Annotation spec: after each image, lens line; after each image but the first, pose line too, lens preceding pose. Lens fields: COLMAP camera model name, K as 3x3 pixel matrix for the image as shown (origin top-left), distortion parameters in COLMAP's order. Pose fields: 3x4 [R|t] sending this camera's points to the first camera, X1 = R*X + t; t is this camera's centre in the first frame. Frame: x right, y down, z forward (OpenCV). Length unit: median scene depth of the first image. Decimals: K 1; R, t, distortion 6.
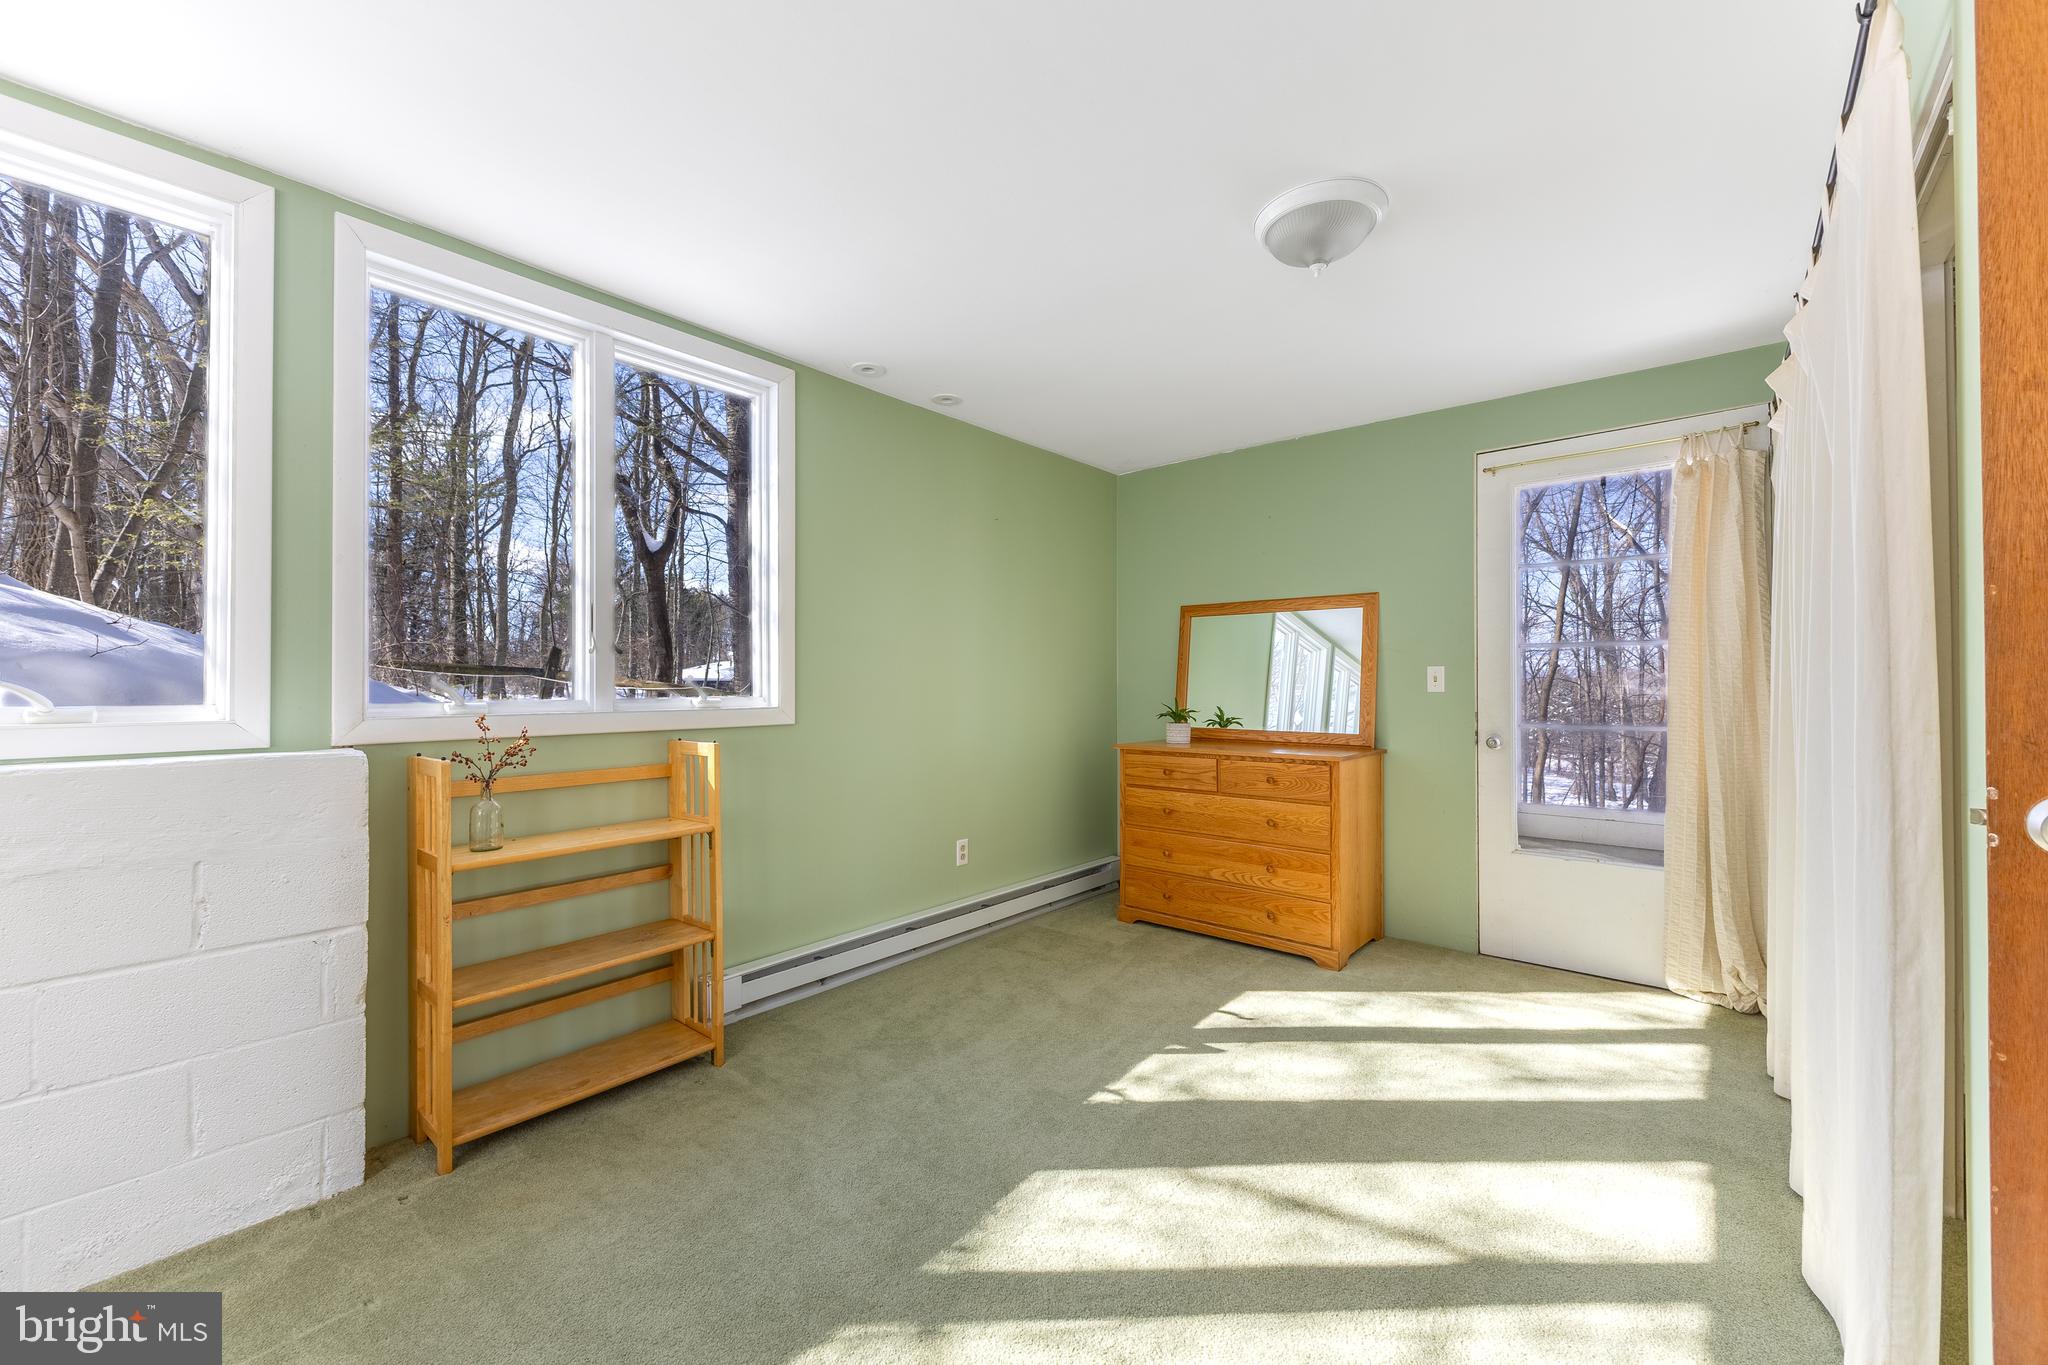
lens RADIAL K [[796.3, 0, 1026.0], [0, 796.3, 672.5], [0, 0, 1]] dist [0.000611, -0.000003]
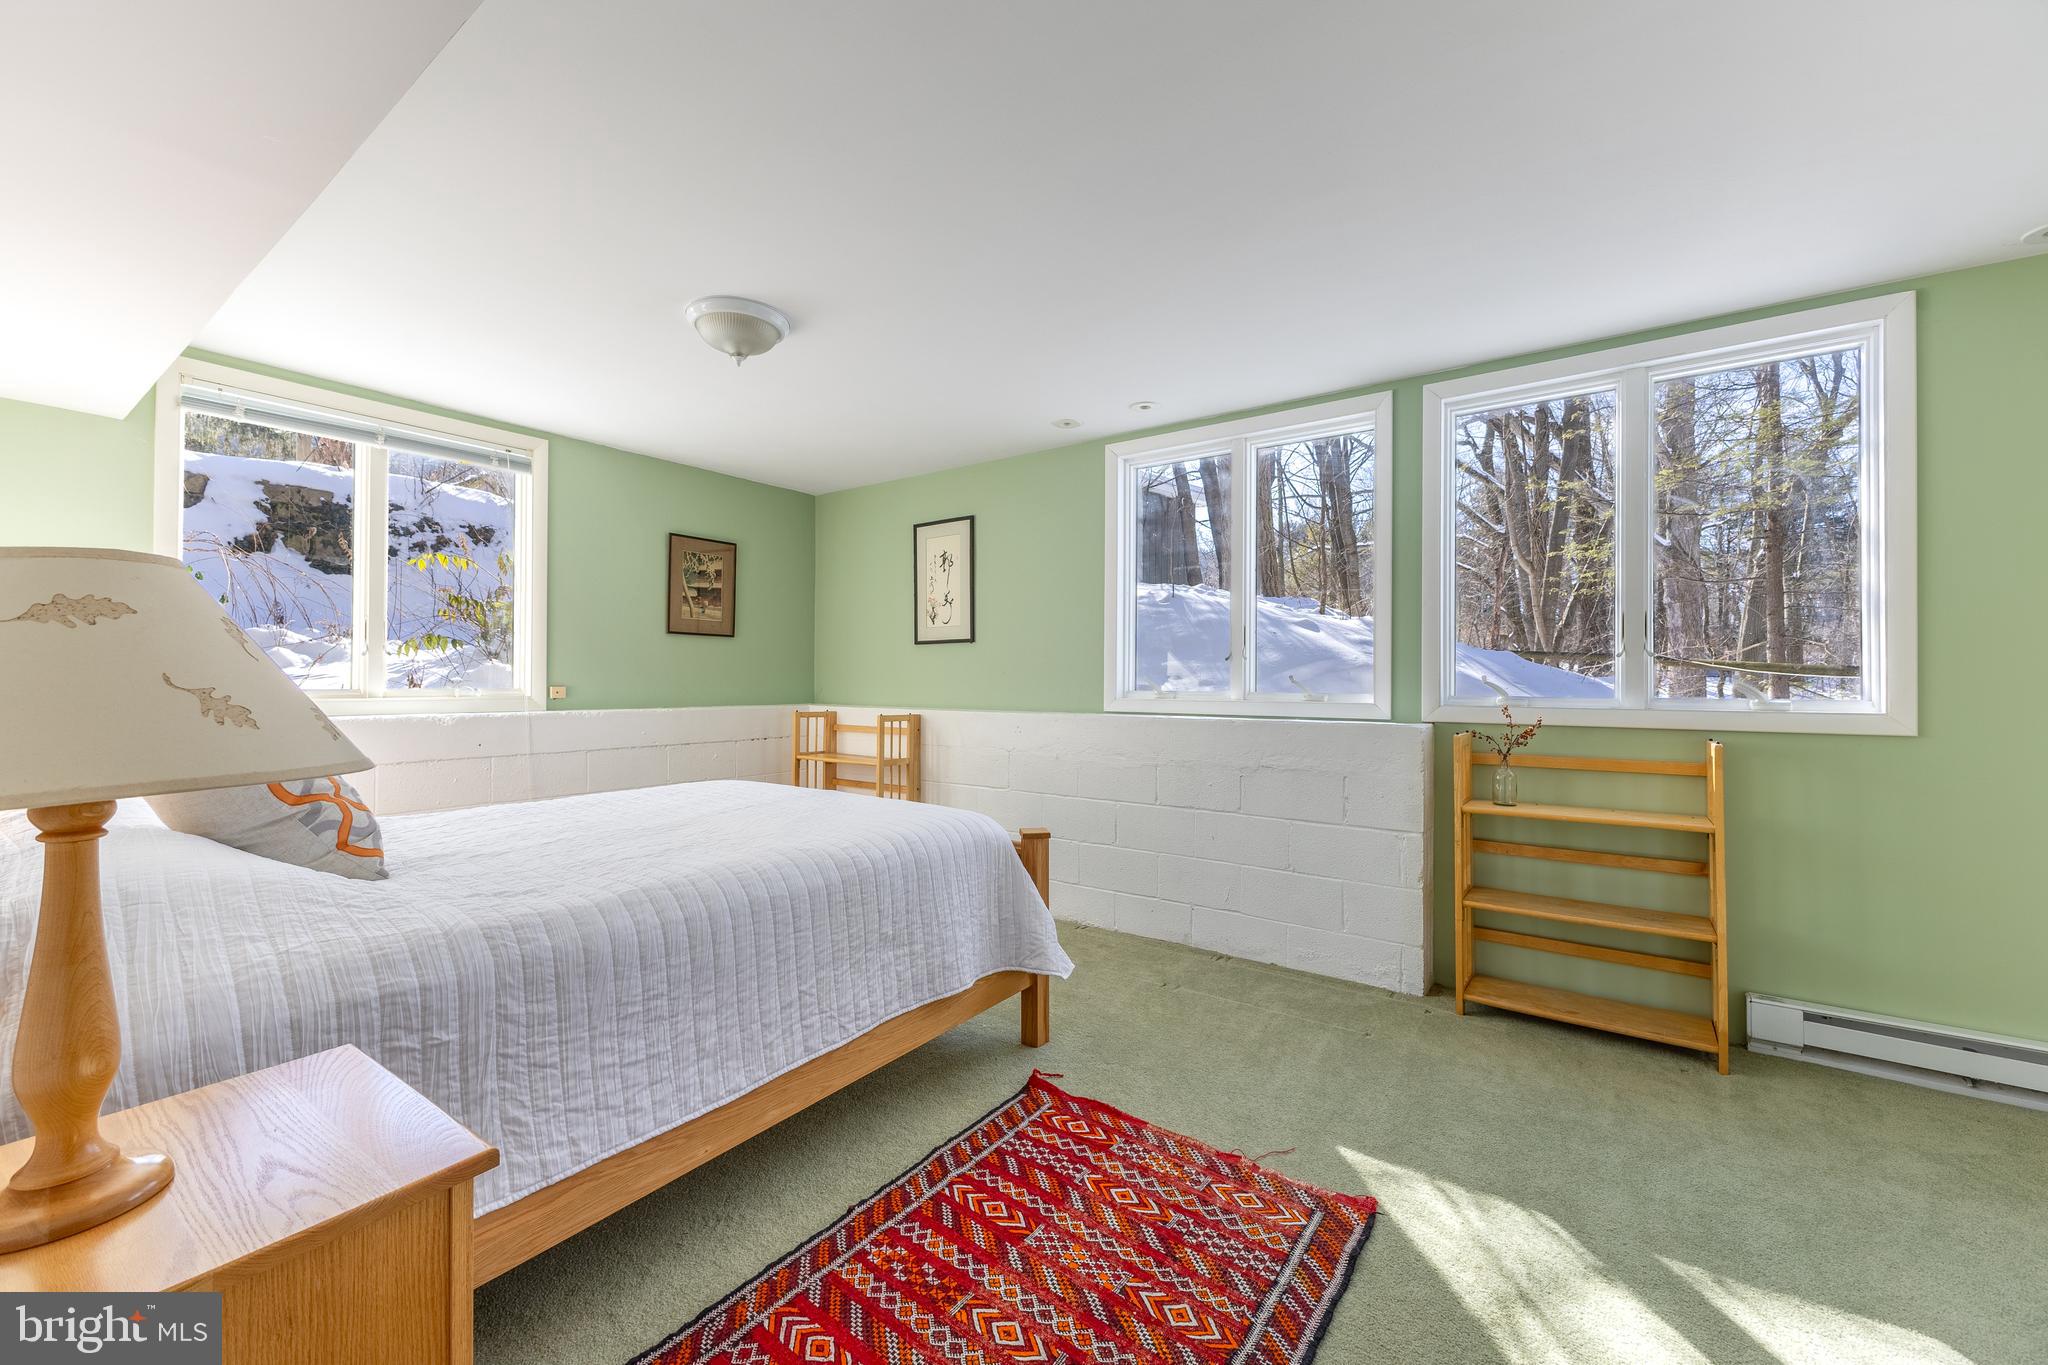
lens RADIAL K [[796.3, 0, 1026.0], [0, 796.3, 672.5], [0, 0, 1]] dist [0.000611, -0.000003]
pose [[0.071989, -0.009938, -0.997356, 0.546641], [0.005402, 0.999940, -0.009573, 0.004414], [0.997391, -0.004699, 0.072038, 0.077561]]
